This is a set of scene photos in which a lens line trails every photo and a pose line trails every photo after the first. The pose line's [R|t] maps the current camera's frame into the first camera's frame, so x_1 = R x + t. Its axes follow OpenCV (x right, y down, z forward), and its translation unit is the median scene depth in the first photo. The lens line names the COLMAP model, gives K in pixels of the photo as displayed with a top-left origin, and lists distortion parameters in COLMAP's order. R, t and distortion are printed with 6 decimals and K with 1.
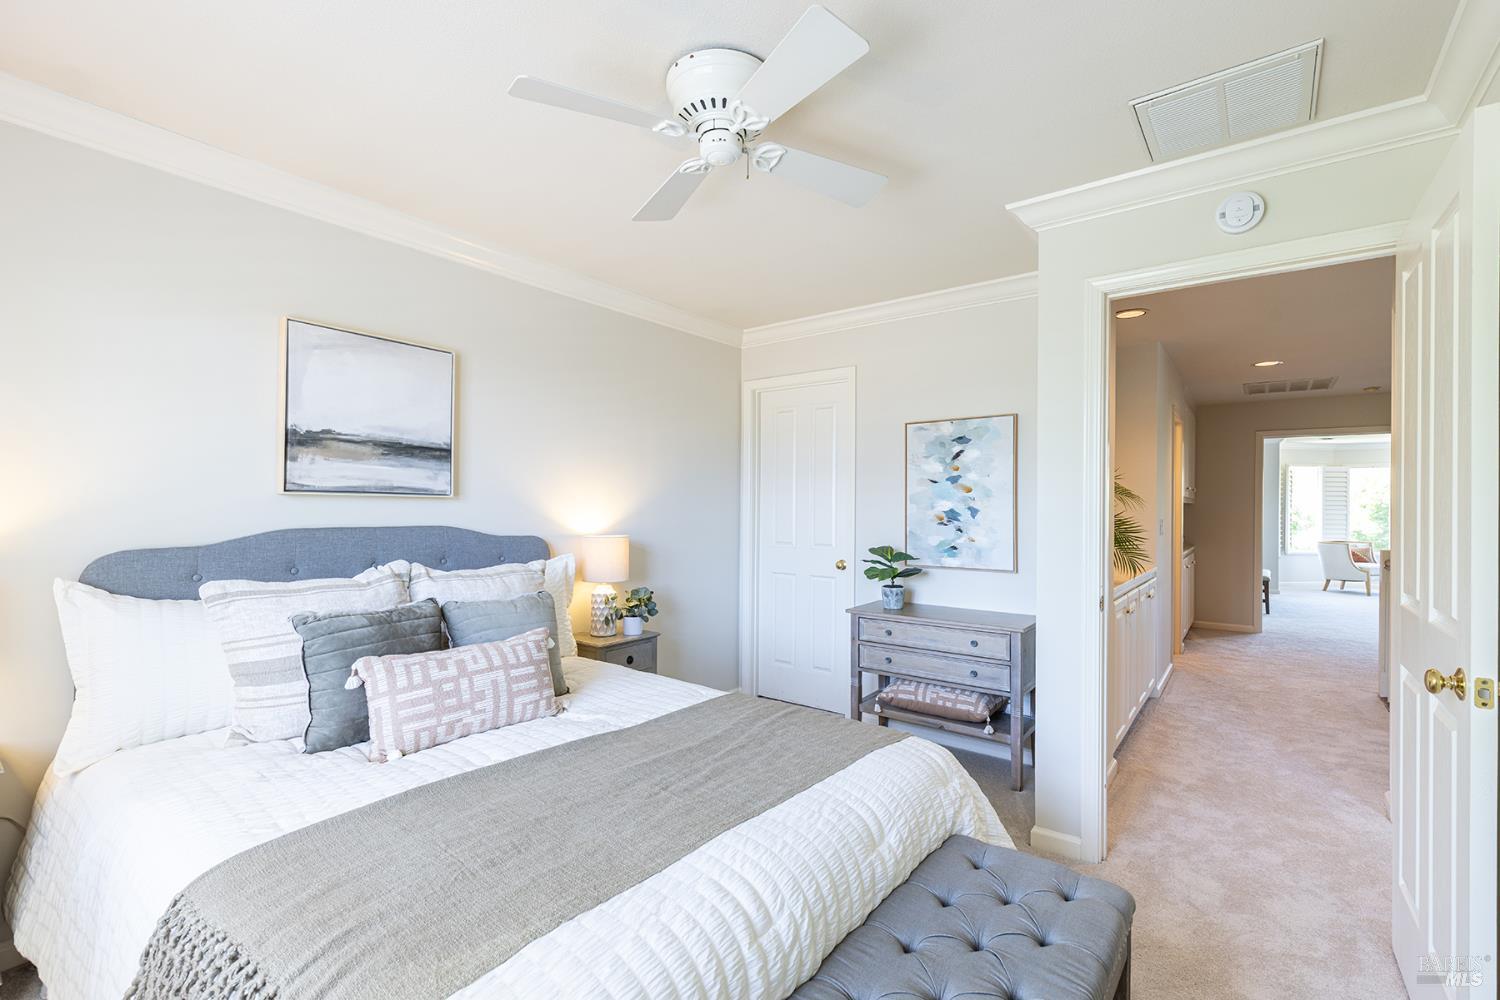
lens RADIAL K [[670.6, 0, 756.7], [0, 670.6, 506.3], [0, 0, 1]] dist [0.009300, -0.001411]
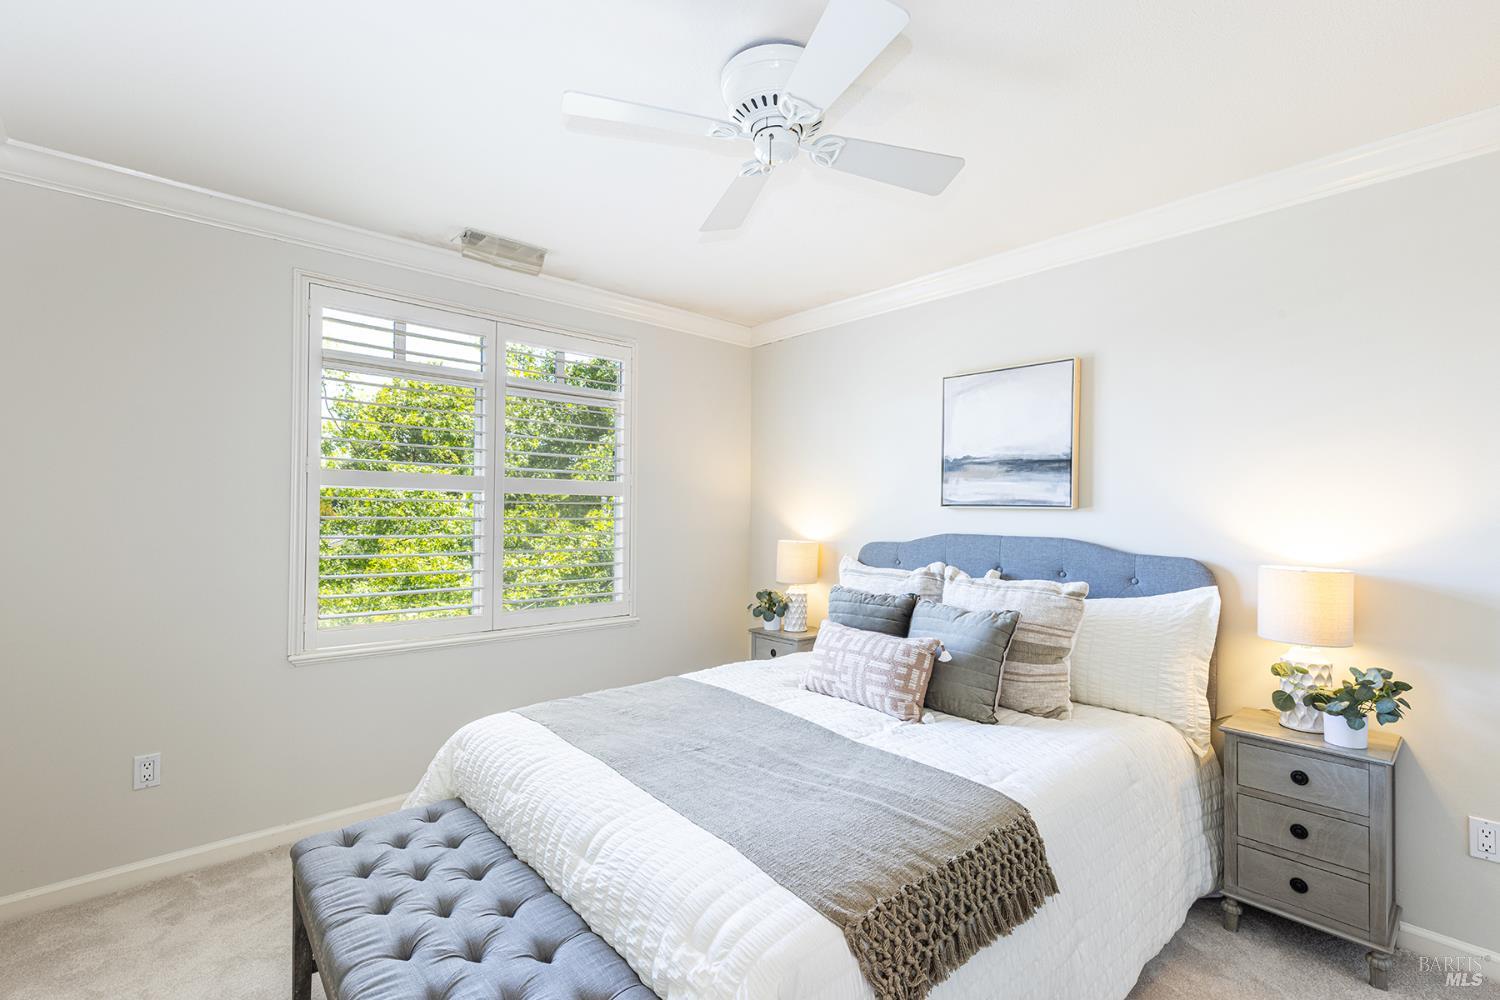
lens RADIAL K [[670.6, 0, 757.1], [0, 670.6, 501.9], [0, 0, 1]] dist [0.009300, -0.001411]
pose [[-0.183792, -0.024001, -0.982672, 0.669927], [-0.013263, 0.999671, -0.021936, 0.003983], [0.982876, 0.009002, -0.184050, 0.862095]]
